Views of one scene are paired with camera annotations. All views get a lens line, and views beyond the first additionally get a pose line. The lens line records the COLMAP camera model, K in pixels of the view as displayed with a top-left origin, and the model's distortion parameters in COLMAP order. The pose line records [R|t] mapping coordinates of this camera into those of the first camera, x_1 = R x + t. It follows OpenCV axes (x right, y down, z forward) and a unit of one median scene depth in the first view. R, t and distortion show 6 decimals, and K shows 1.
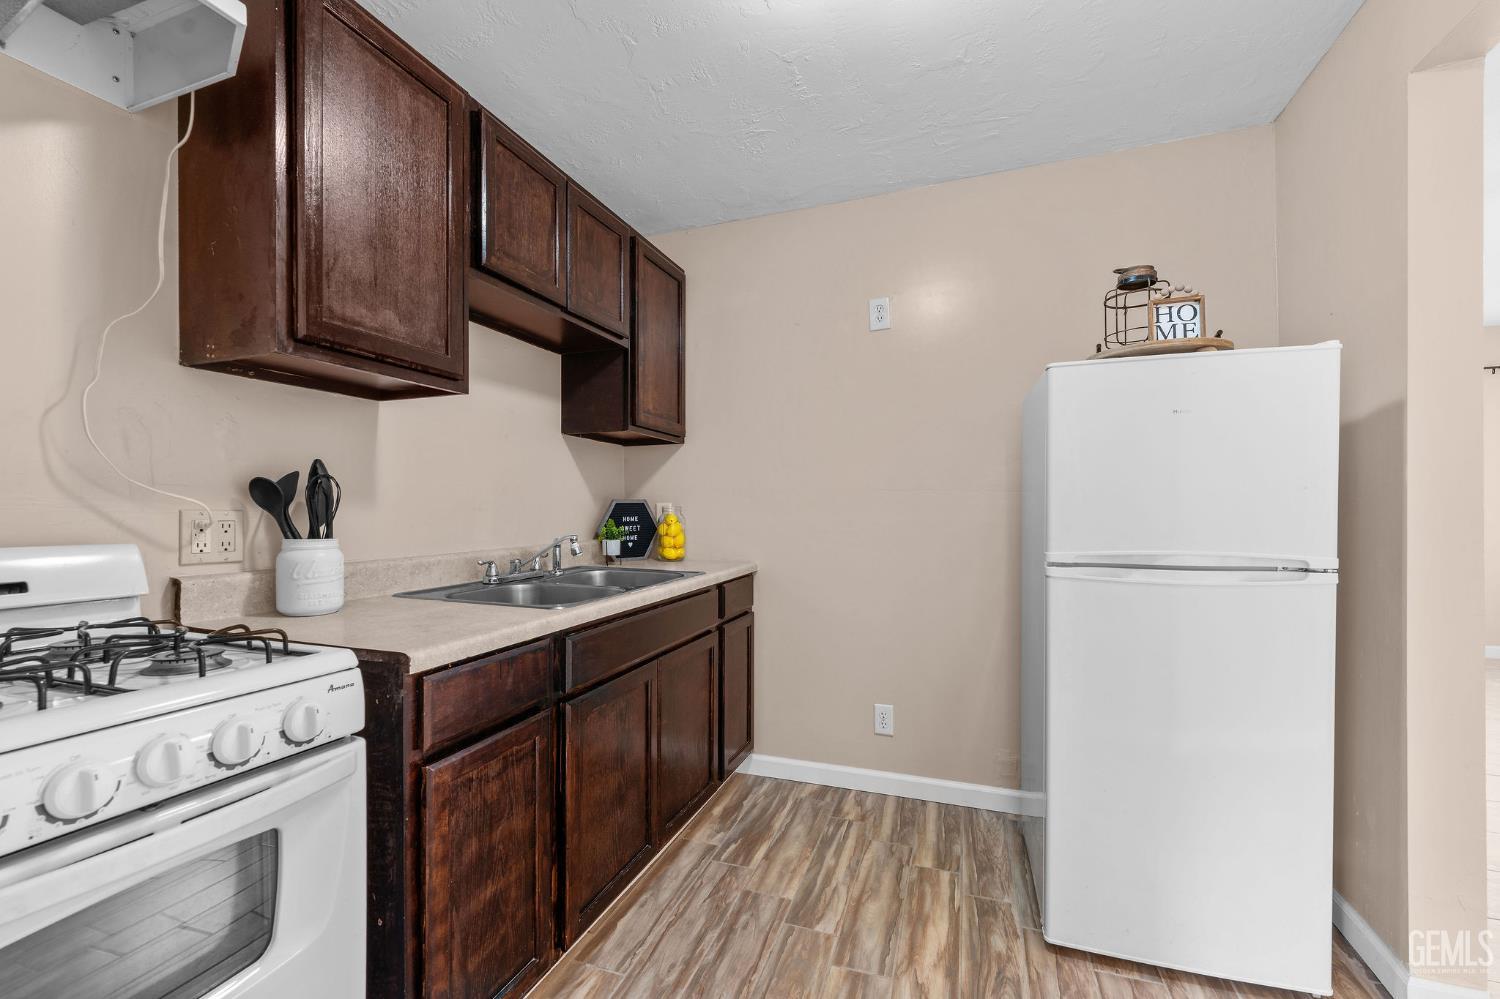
lens RADIAL K [[627.9, 0, 756.1], [0, 627.9, 509.0], [0, 0, 1]] dist [-0.000693, 0.000170]
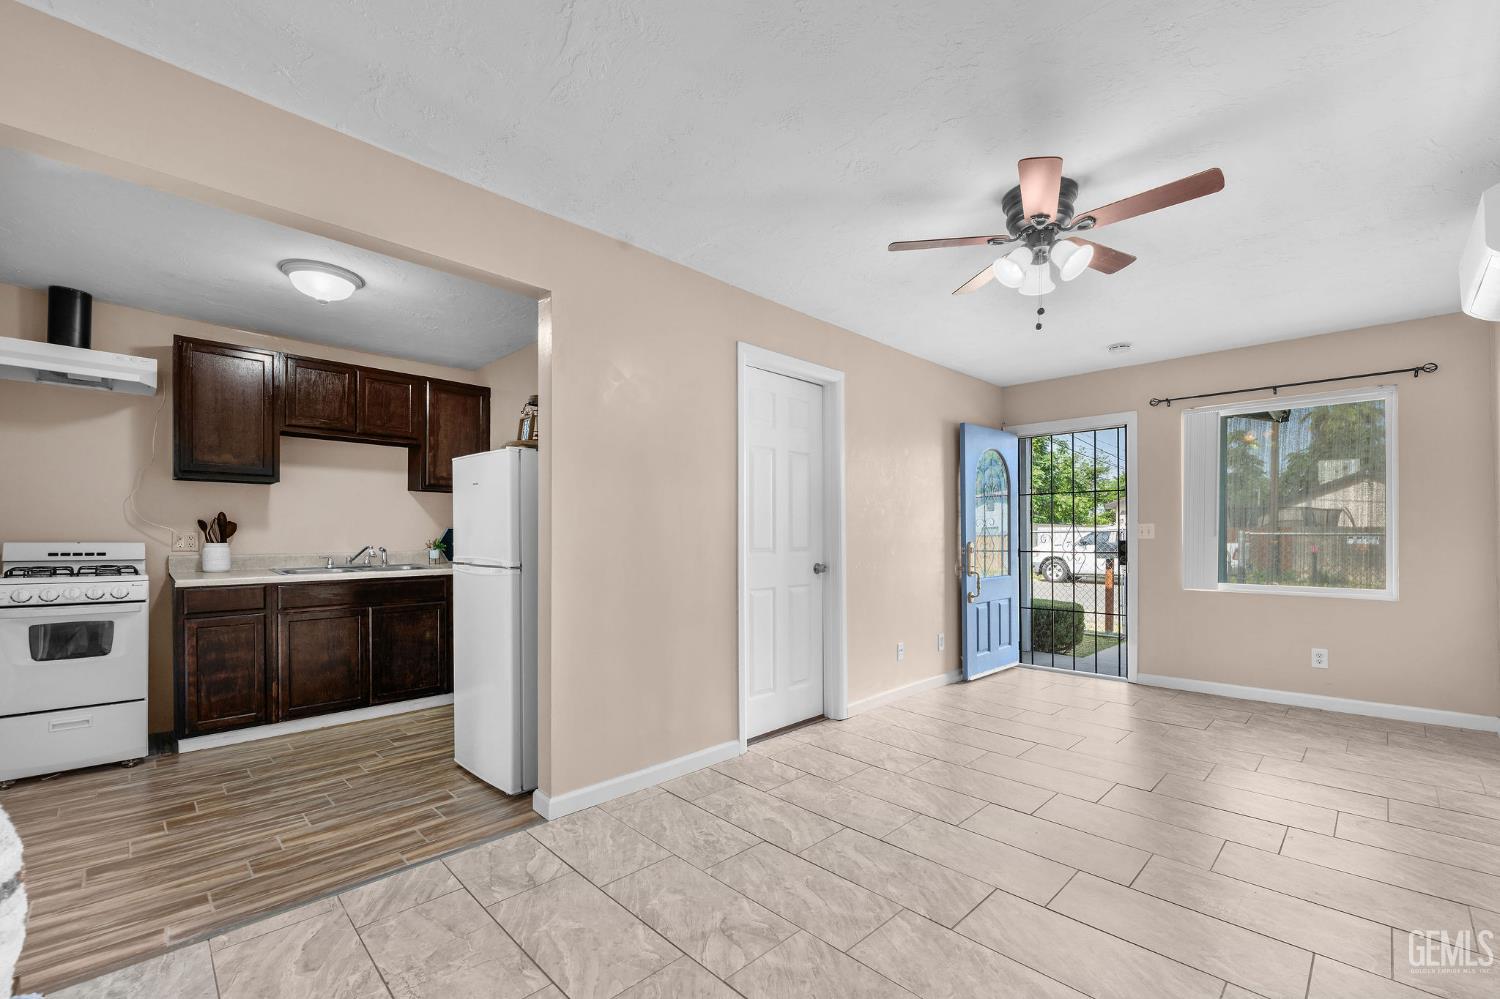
lens RADIAL K [[627.9, 0, 802.7], [0, 627.9, 530.5], [0, 0, 1]] dist [-0.000693, 0.000170]
pose [[0.910752, 0.004588, -0.412928, 2.515179], [-0.007833, 0.999950, -0.006167, -0.007279], [0.412879, 0.008851, 0.910743, -0.351714]]
